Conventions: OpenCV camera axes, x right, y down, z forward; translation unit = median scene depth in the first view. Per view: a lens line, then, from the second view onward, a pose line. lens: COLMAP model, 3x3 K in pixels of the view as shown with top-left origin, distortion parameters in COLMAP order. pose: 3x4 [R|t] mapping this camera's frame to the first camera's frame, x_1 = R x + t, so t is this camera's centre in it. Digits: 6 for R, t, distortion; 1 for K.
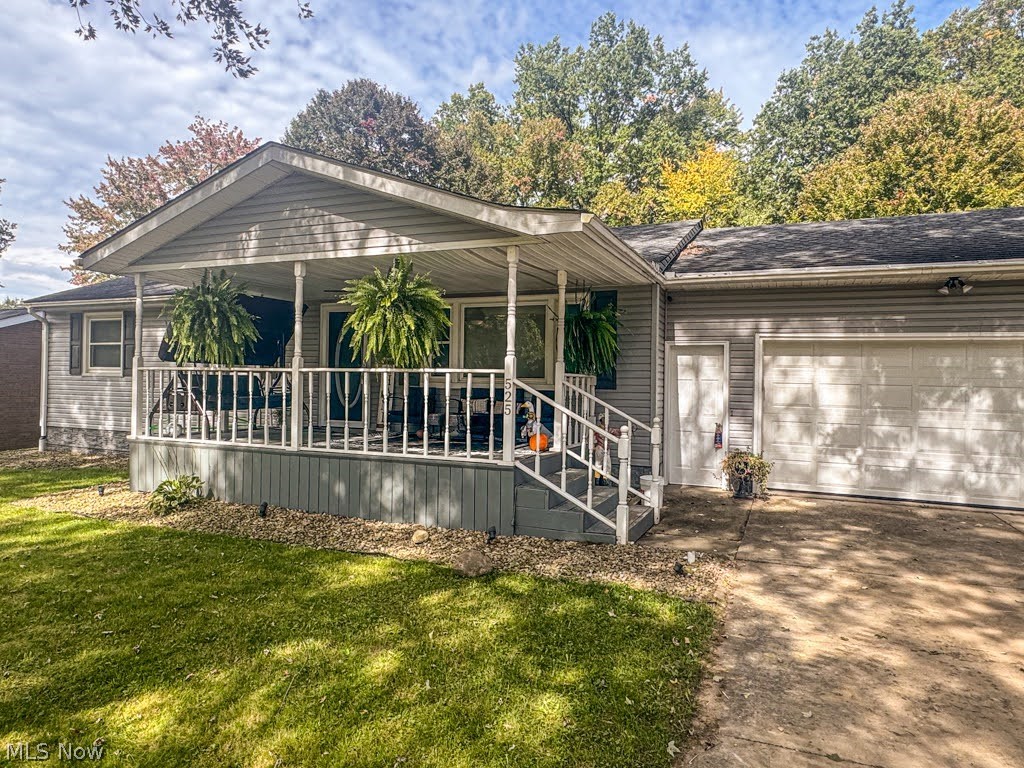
lens RADIAL K [[618.5, 0, 512.3], [0, 618.5, 383.1], [0, 0, 1]] dist [0.003228, 0.005032]
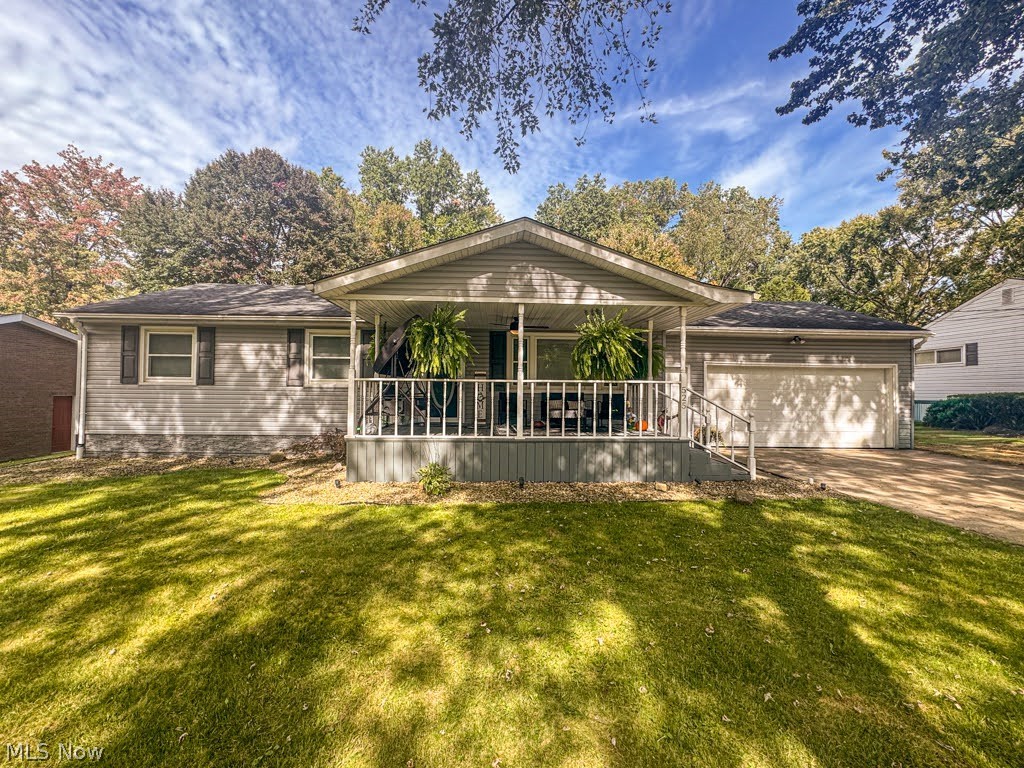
lens RADIAL K [[413.7, 0, 512.1], [0, 413.7, 385.1], [0, 0, 1]] dist [0.002006, 0.000608]
pose [[0.910486, -0.002636, 0.413532, -0.616987], [0.005537, 0.999968, -0.005816, -0.005622], [-0.413503, 0.007585, 0.910471, 0.130258]]
